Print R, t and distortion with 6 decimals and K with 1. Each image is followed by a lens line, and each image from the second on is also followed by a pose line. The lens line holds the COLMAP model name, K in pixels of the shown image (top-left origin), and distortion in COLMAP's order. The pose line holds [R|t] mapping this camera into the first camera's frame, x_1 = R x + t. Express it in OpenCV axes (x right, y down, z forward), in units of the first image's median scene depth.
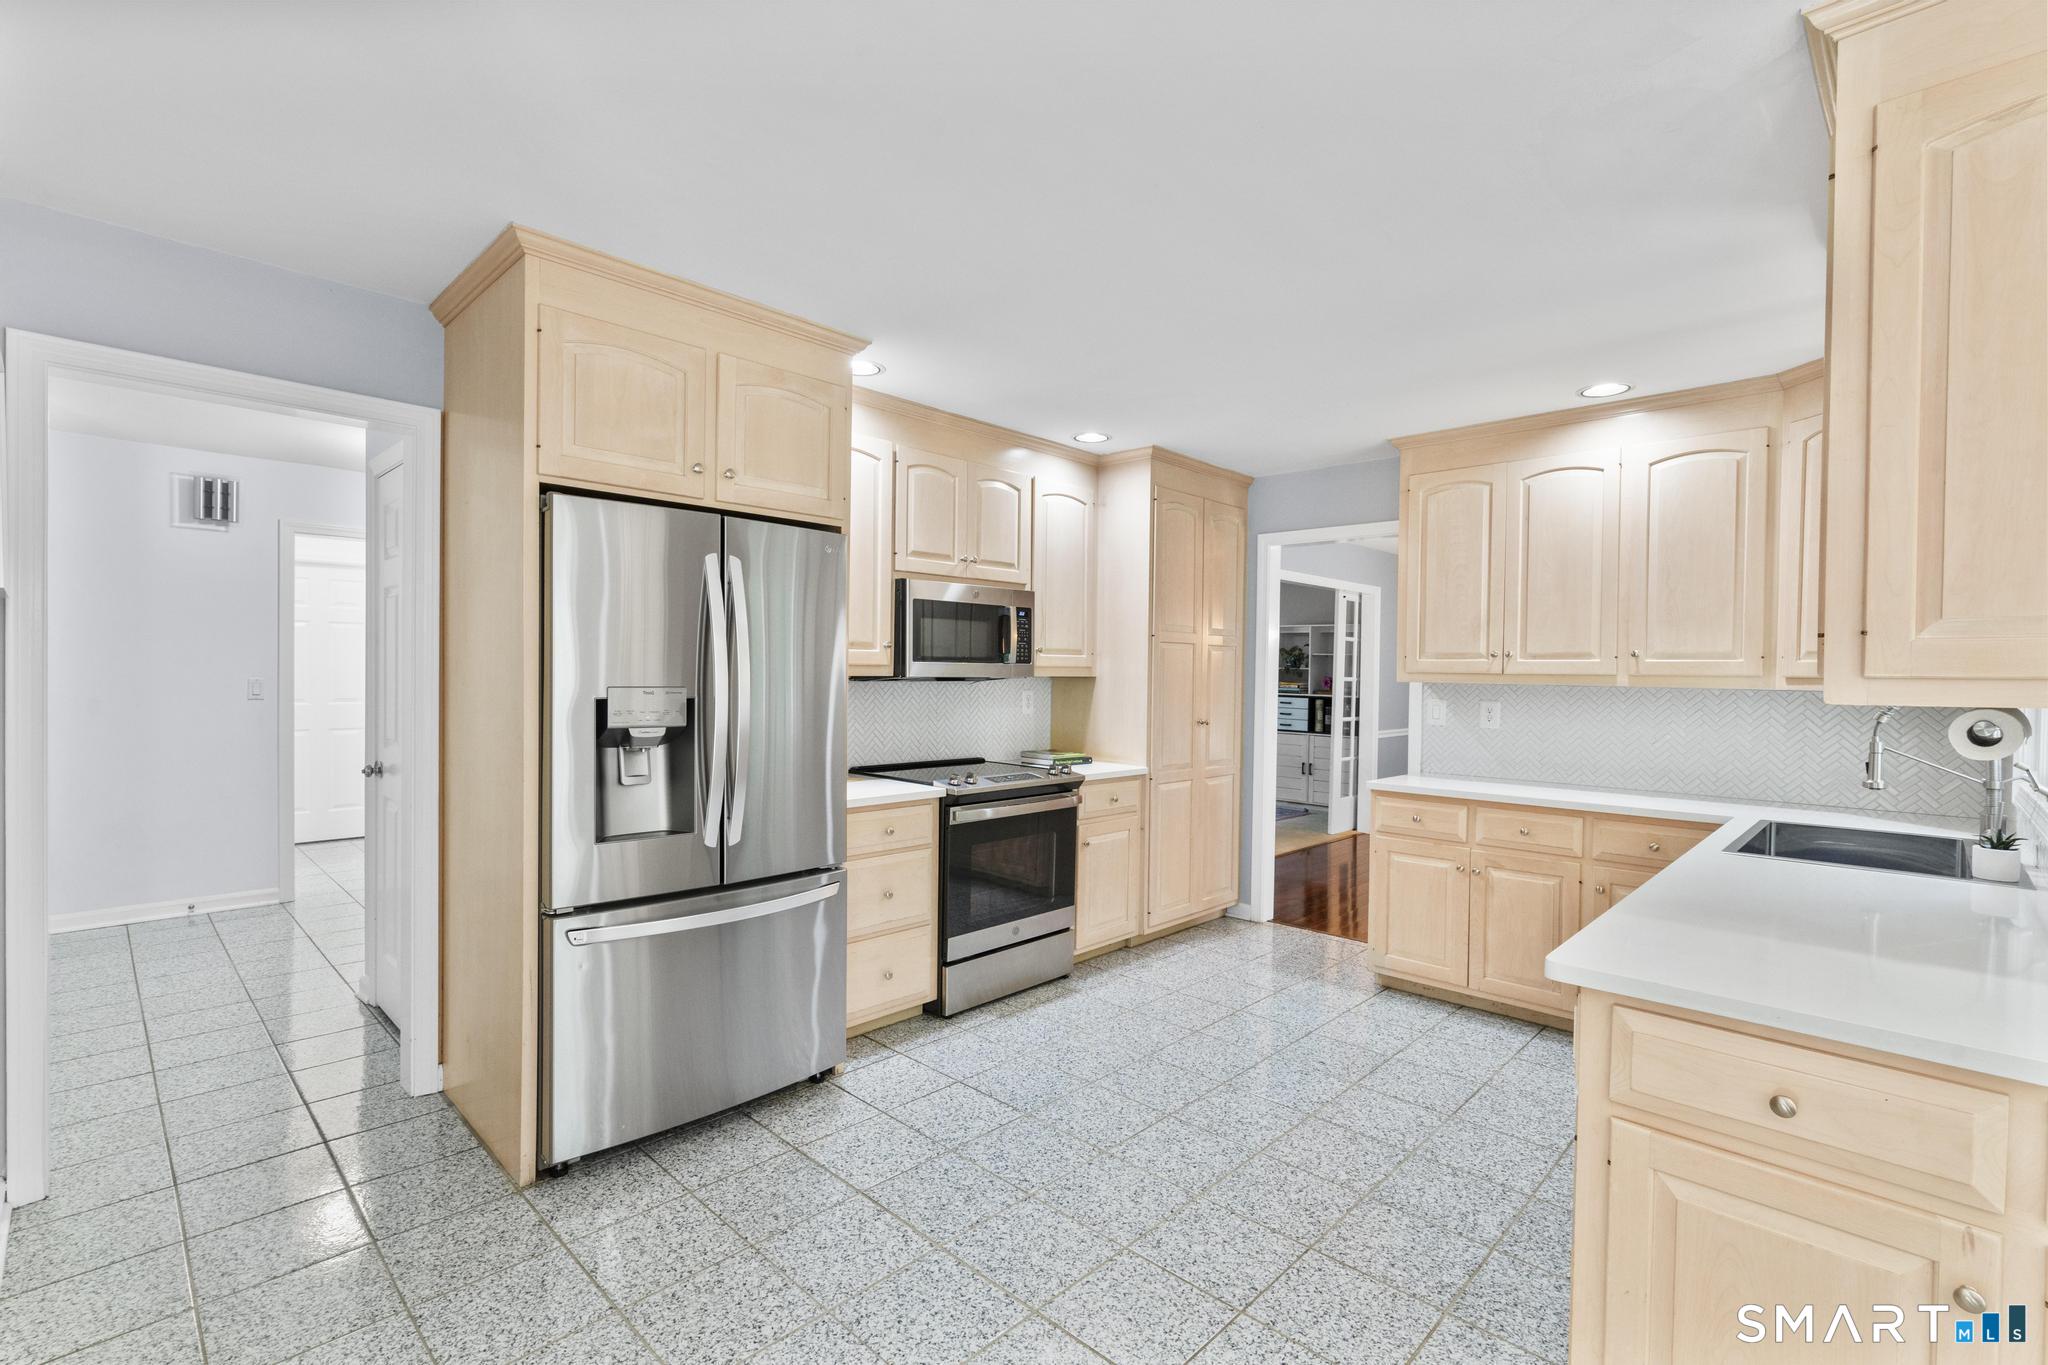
lens RADIAL K [[910.1, 0, 1014.2], [0, 910.1, 685.7], [0, 0, 1]] dist [-0.003345, 0.000877]
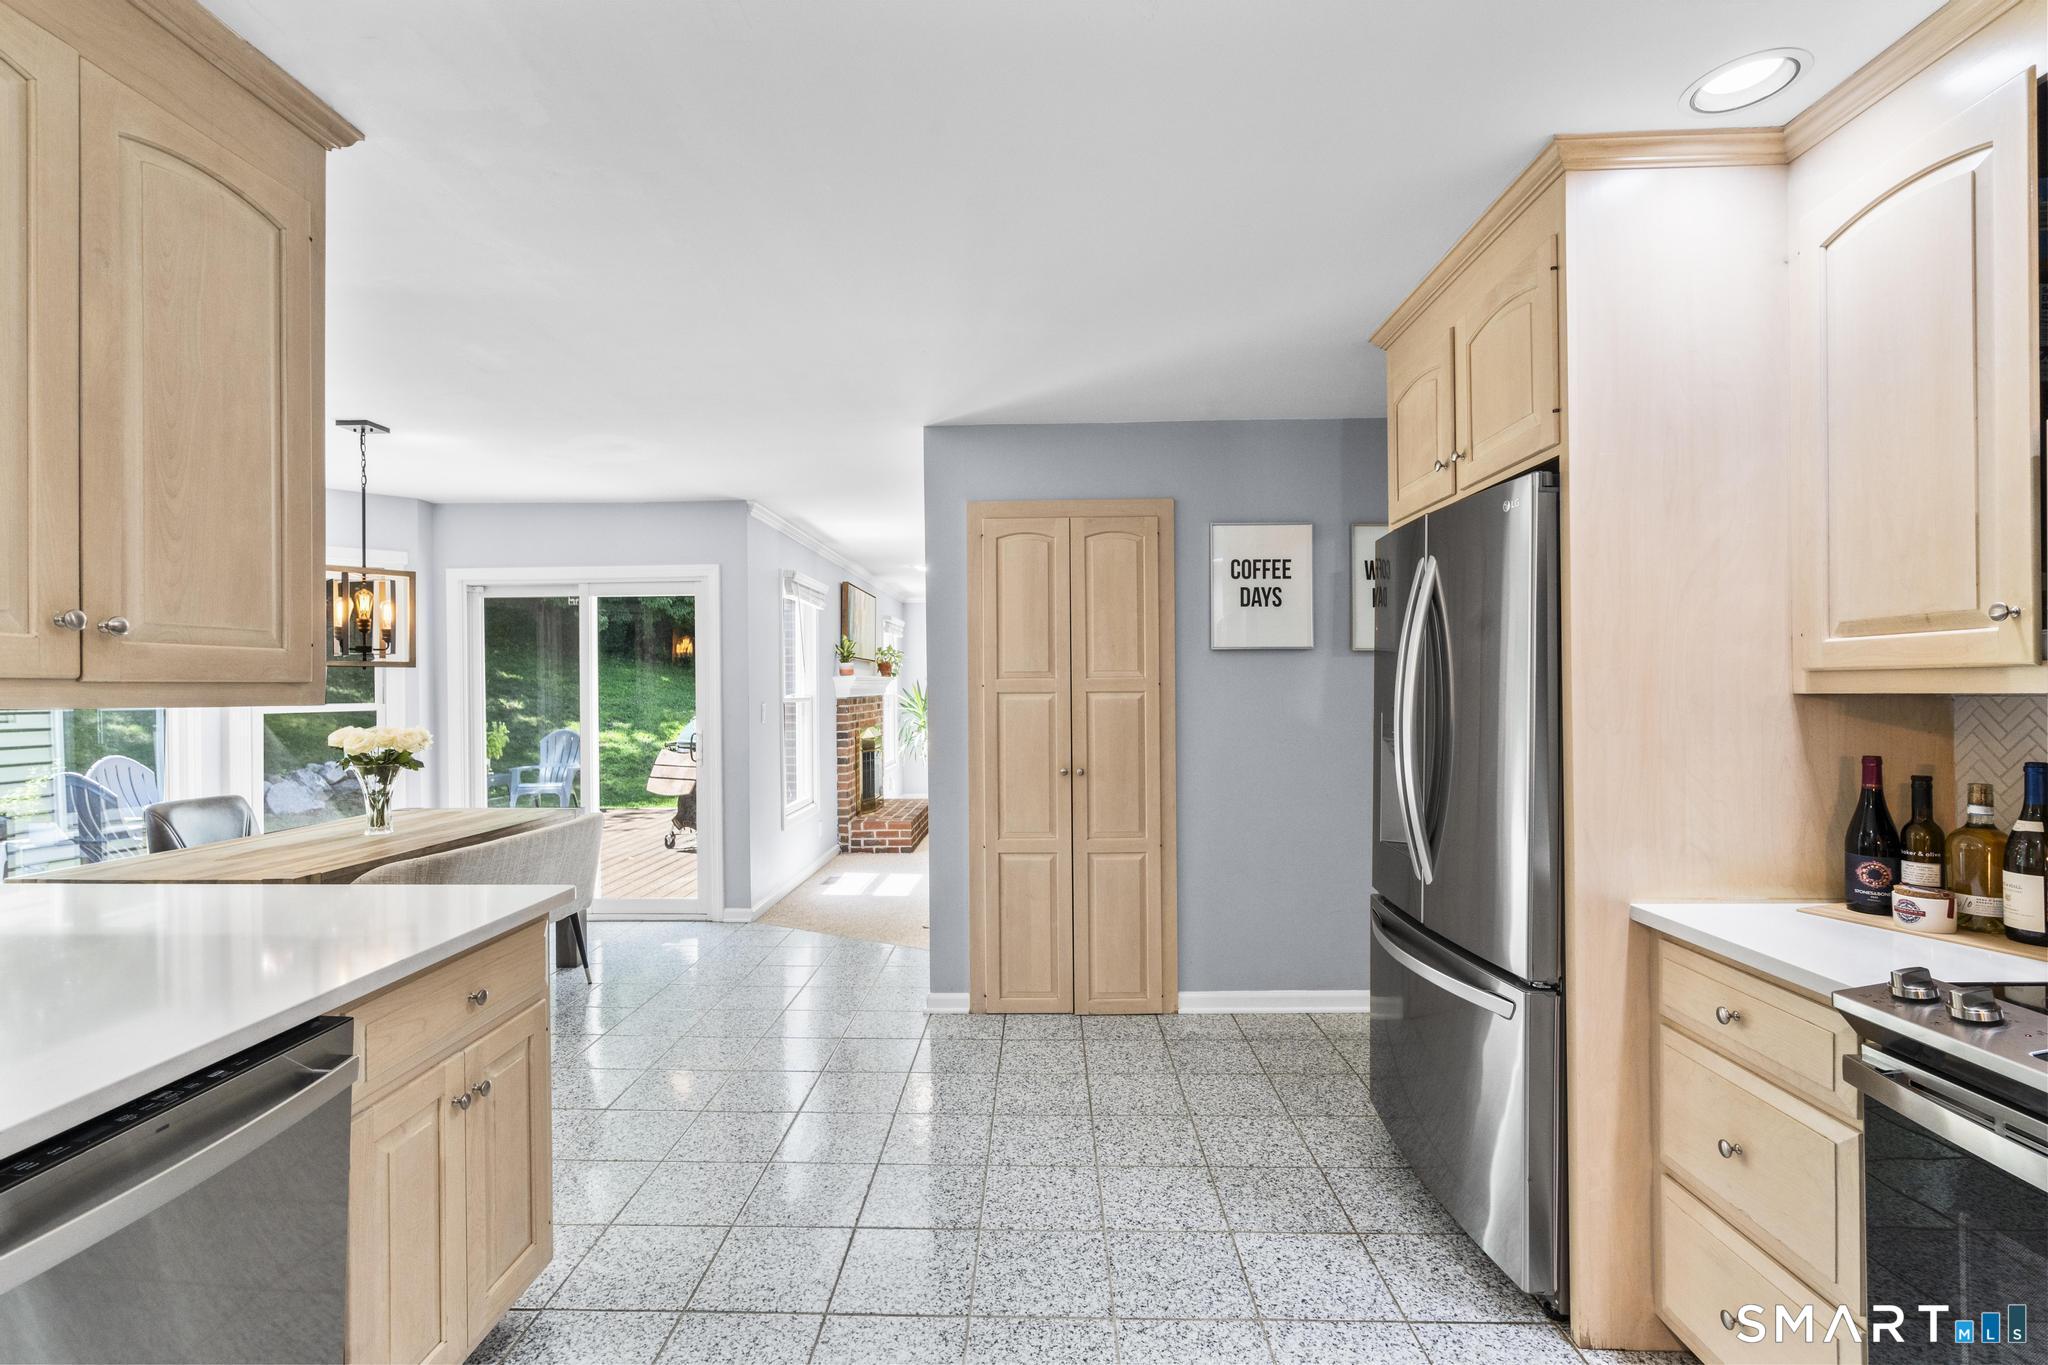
lens RADIAL K [[910.1, 0, 1011.2], [0, 910.1, 690.9], [0, 0, 1]] dist [-0.003345, 0.000877]
pose [[-0.737684, -0.010344, -0.675067, 0.718690], [-0.014909, 0.999888, 0.000971, -0.003806], [0.674981, 0.010781, -0.737756, 1.714838]]
